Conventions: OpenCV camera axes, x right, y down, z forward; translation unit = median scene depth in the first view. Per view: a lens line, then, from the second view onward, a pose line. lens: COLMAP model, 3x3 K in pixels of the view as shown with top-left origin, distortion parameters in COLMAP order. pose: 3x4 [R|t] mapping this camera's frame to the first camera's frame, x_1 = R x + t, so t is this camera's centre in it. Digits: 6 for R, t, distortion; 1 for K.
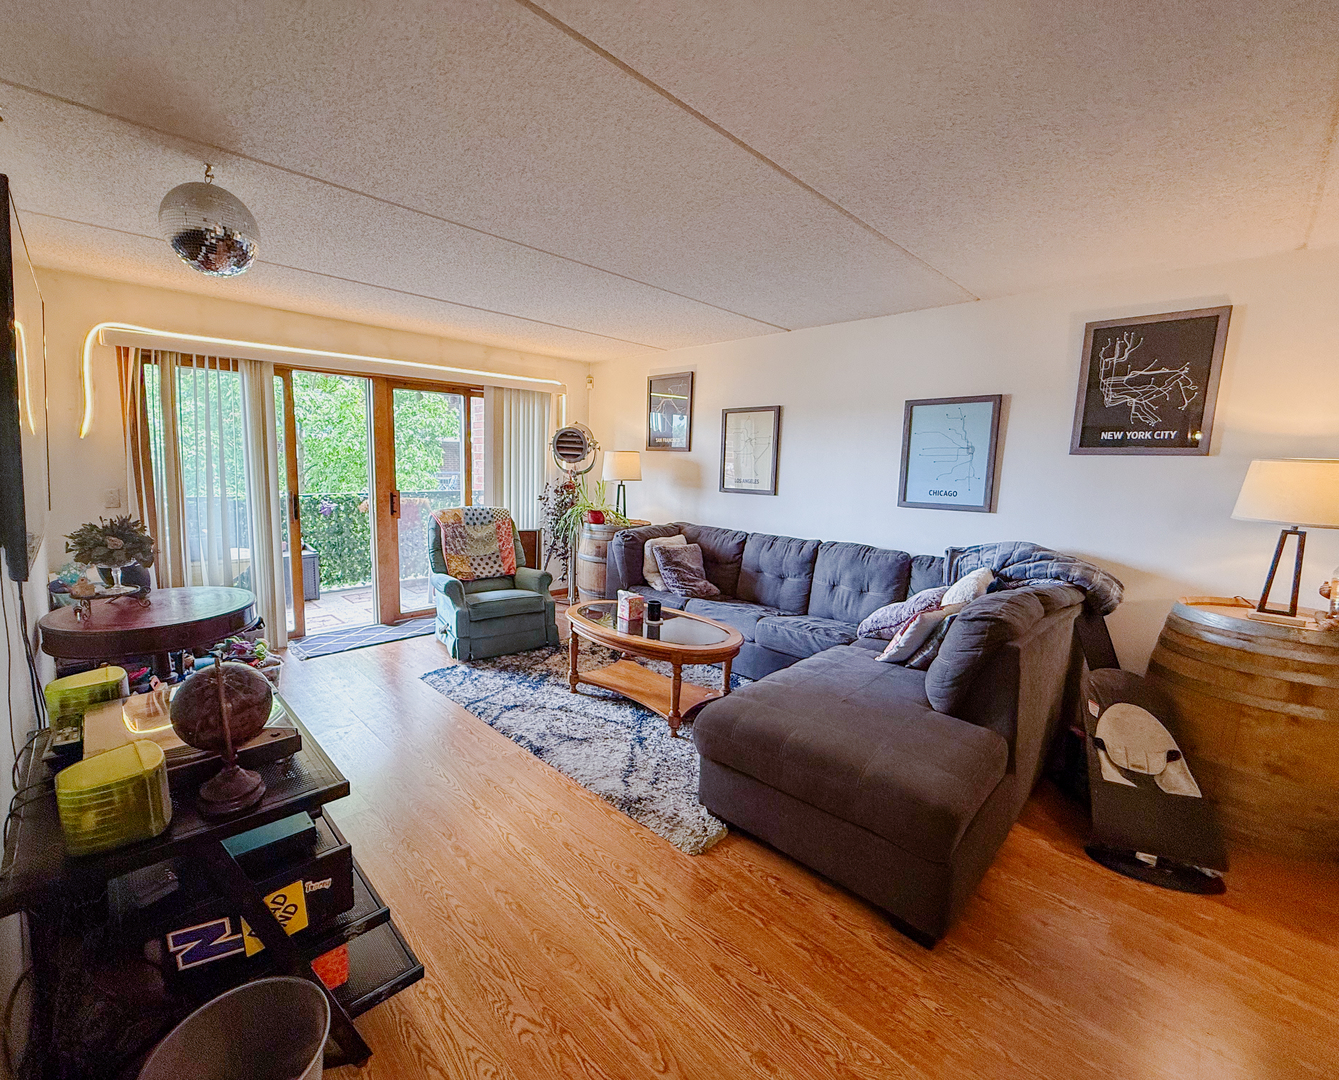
lens RADIAL K [[555.8, 0, 669.5], [0, 555.8, 540.0], [0, 0, 1]] dist [-0.000821, -0.000296]
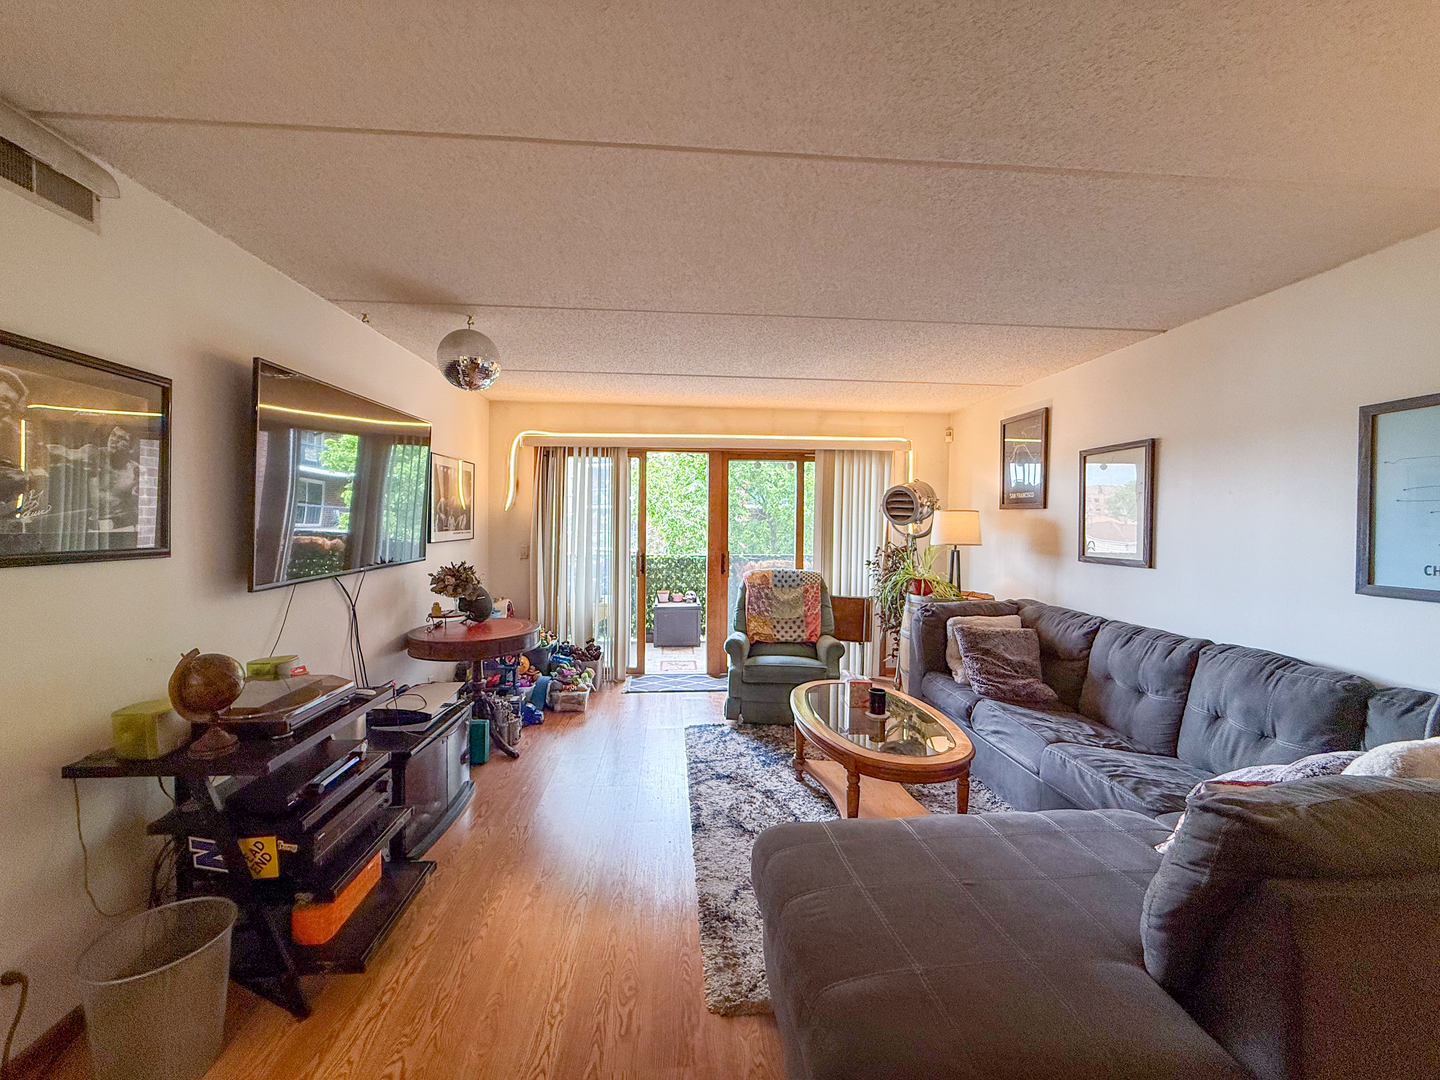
lens RADIAL K [[582.0, 0, 720.0], [0, 582.0, 540.0], [0, 0, 1]] dist [0.001135, -0.000273]
pose [[0.777709, 0.004997, -0.628604, 0.235037], [-0.079740, 0.992675, -0.090763, -0.008196], [0.623546, 0.120712, 0.772411, 0.121055]]
